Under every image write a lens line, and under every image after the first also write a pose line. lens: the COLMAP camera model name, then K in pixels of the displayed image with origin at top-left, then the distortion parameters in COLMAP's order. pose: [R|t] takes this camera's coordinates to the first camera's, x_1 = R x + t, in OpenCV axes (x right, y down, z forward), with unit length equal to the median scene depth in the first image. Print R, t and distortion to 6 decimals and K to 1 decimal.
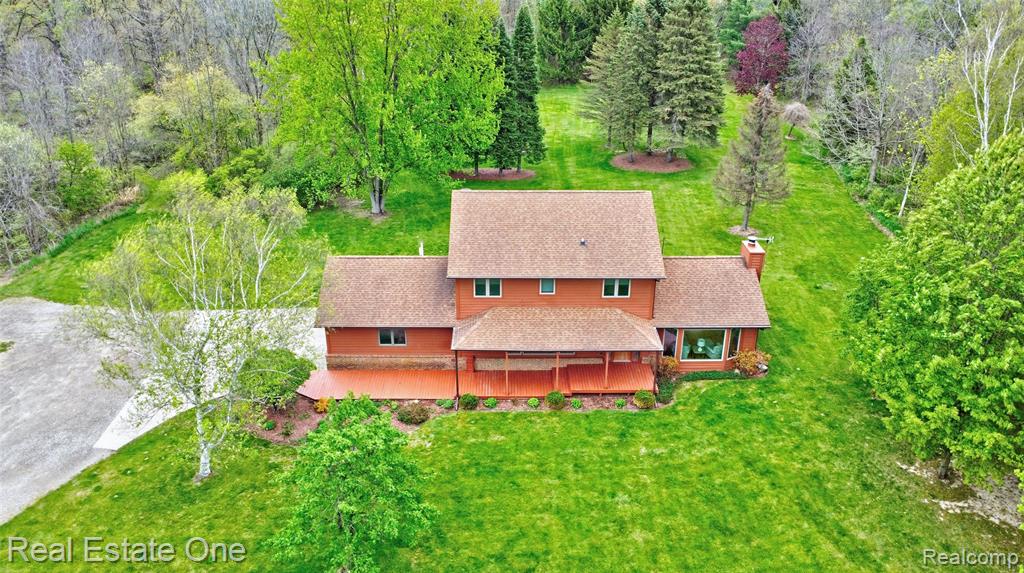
lens RADIAL K [[738.0, 0, 512.3], [0, 738.0, 307.9], [0, 0, 1]] dist [-0.031719, -0.004716]
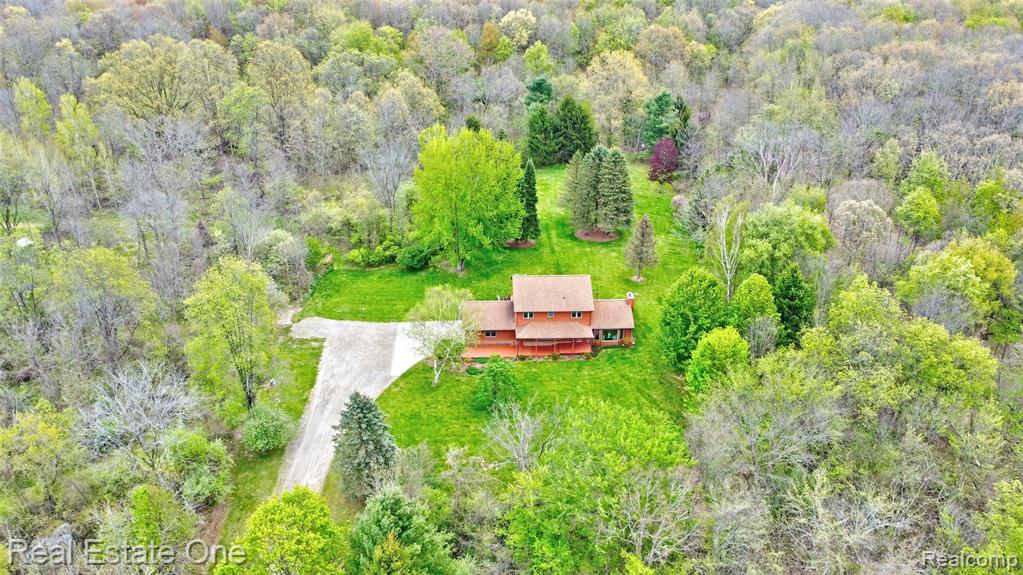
lens RADIAL K [[737.3, 0, 513.5], [0, 737.3, 291.1], [0, 0, 1]] dist [-0.031719, -0.004716]
pose [[0.999026, -0.011103, 0.042695, -0.206936], [0.010955, 0.999933, 0.003709, -0.128146], [-0.042733, -0.003238, 0.999081, -1.716668]]
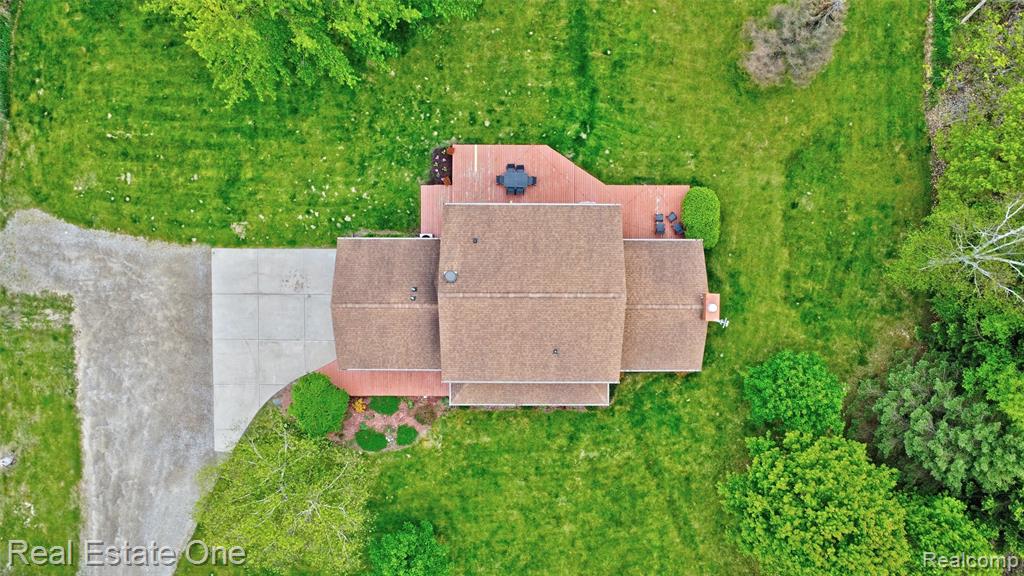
lens RADIAL K [[738.0, 0, 509.9], [0, 738.0, 287.9], [0, 0, 1]] dist [-0.031719, -0.004716]
pose [[0.999946, 0.009234, 0.004782, 0.017853], [-0.008361, 0.440430, 0.897748, -1.221313], [0.006184, -0.897739, 0.440484, 0.598980]]
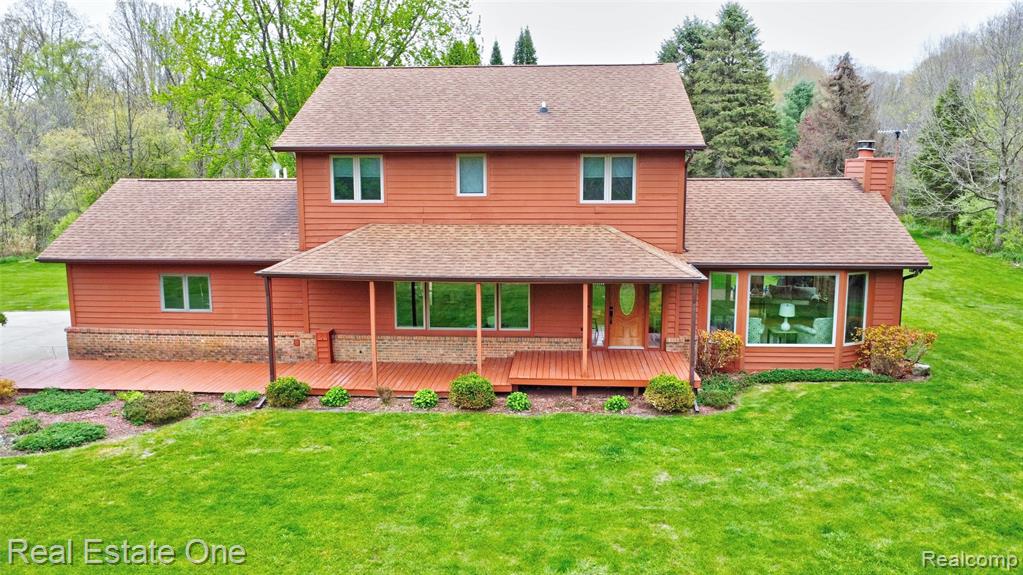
lens RADIAL K [[737.3, 0, 511.6], [0, 737.3, 292.6], [0, 0, 1]] dist [-0.031719, -0.004716]
pose [[0.997229, 0.009101, -0.073839, 0.117709], [-0.030846, 0.953742, -0.299038, 0.204561], [0.067702, 0.300487, 0.951380, 0.558280]]
